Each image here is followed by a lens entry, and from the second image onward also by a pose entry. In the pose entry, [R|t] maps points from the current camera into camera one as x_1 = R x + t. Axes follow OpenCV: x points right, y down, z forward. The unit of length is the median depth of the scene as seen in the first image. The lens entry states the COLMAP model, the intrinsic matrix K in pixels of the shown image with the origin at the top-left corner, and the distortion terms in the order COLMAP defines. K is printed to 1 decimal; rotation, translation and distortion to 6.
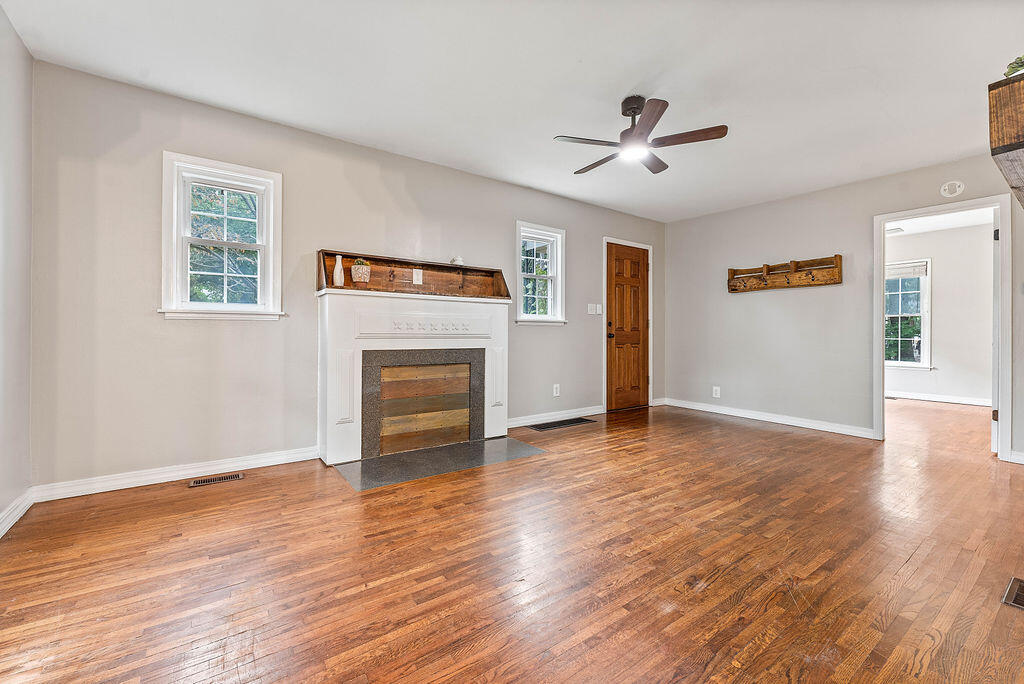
lens RADIAL K [[419.7, 0, 494.7], [0, 419.7, 332.7], [0, 0, 1]] dist [-0.001684, 0.000409]
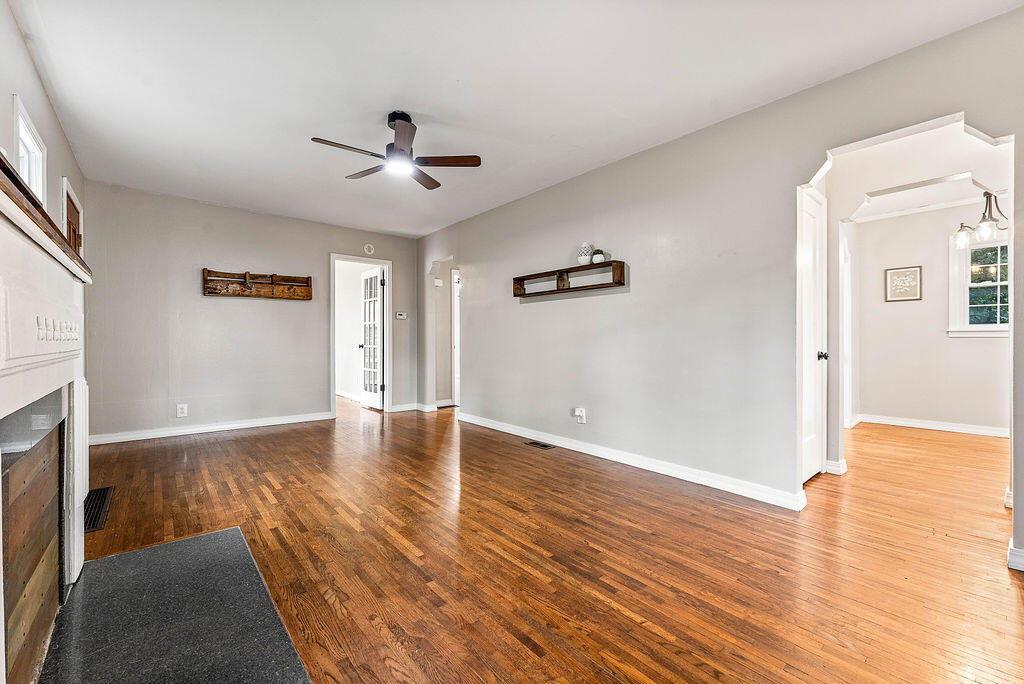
lens RADIAL K [[419.7, 0, 505.3], [0, 419.7, 340.0], [0, 0, 1]] dist [-0.001684, 0.000409]
pose [[-0.090014, -0.006605, 0.995919, -0.566558], [-0.004243, 0.999971, 0.006248, -0.011835], [-0.995931, -0.003663, -0.090040, 0.657509]]
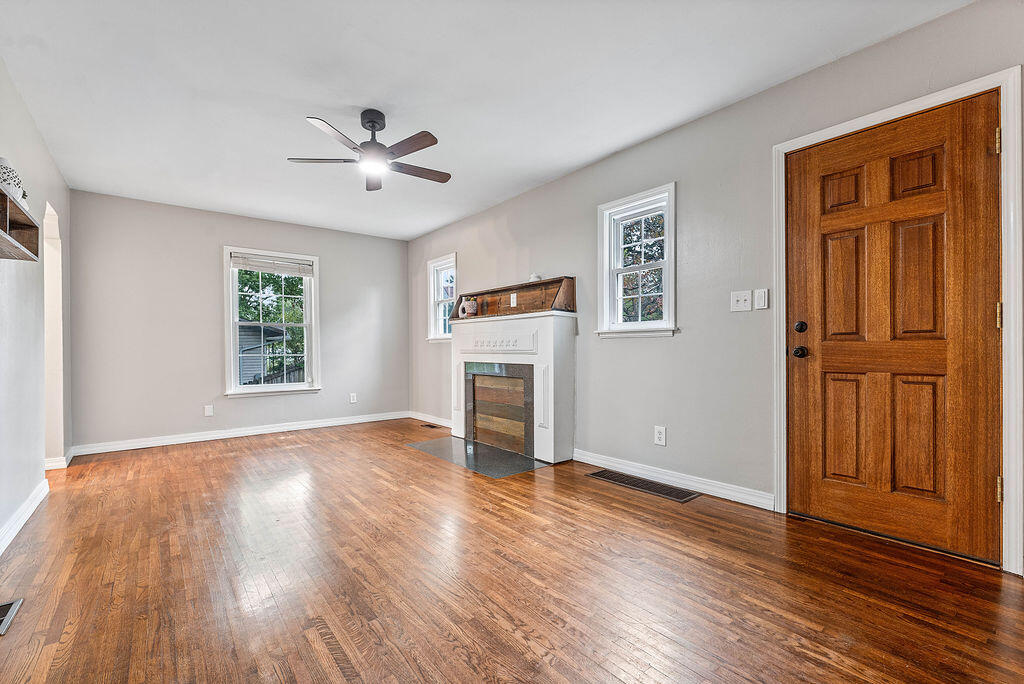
lens RADIAL K [[442.5, 0, 517.0], [0, 442.5, 352.5], [0, 0, 1]] dist [-0.002826, -0.000241]
pose [[0.084204, 0.006102, -0.996430, 1.105753], [0.008170, 0.999943, 0.006814, 0.002361], [0.996415, -0.008715, 0.084149, 0.981657]]
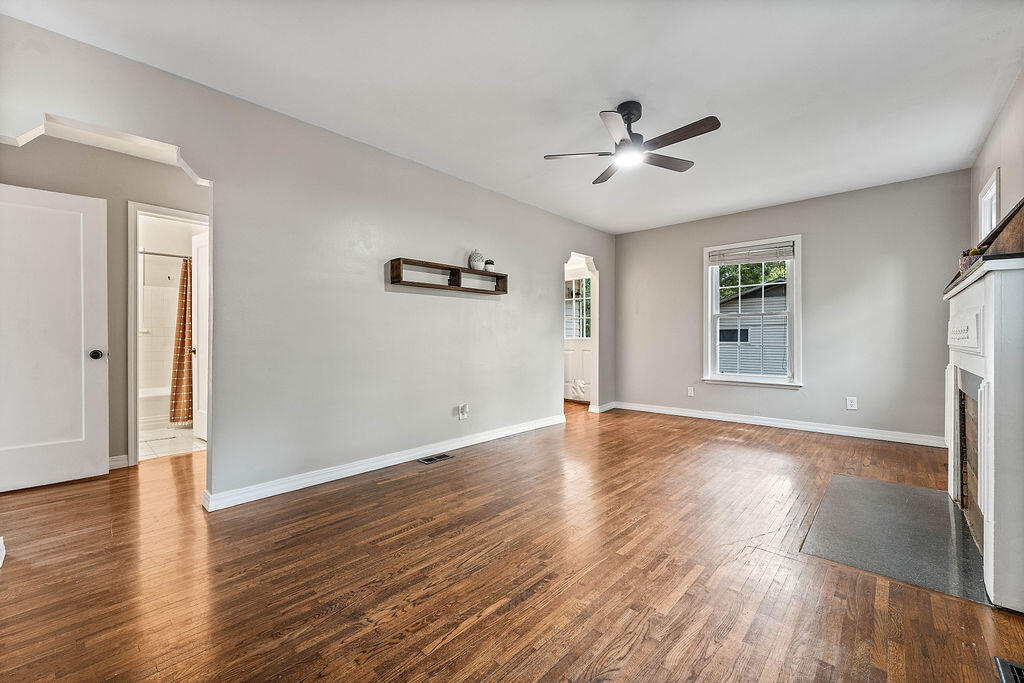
lens RADIAL K [[419.7, 0, 496.4], [0, 419.7, 332.6], [0, 0, 1]] dist [-0.001684, 0.000409]
pose [[-0.979223, -0.005281, -0.202718, 0.656597], [-0.001791, 0.999847, -0.017396, -0.003102], [0.202779, -0.016672, -0.979083, 1.500778]]
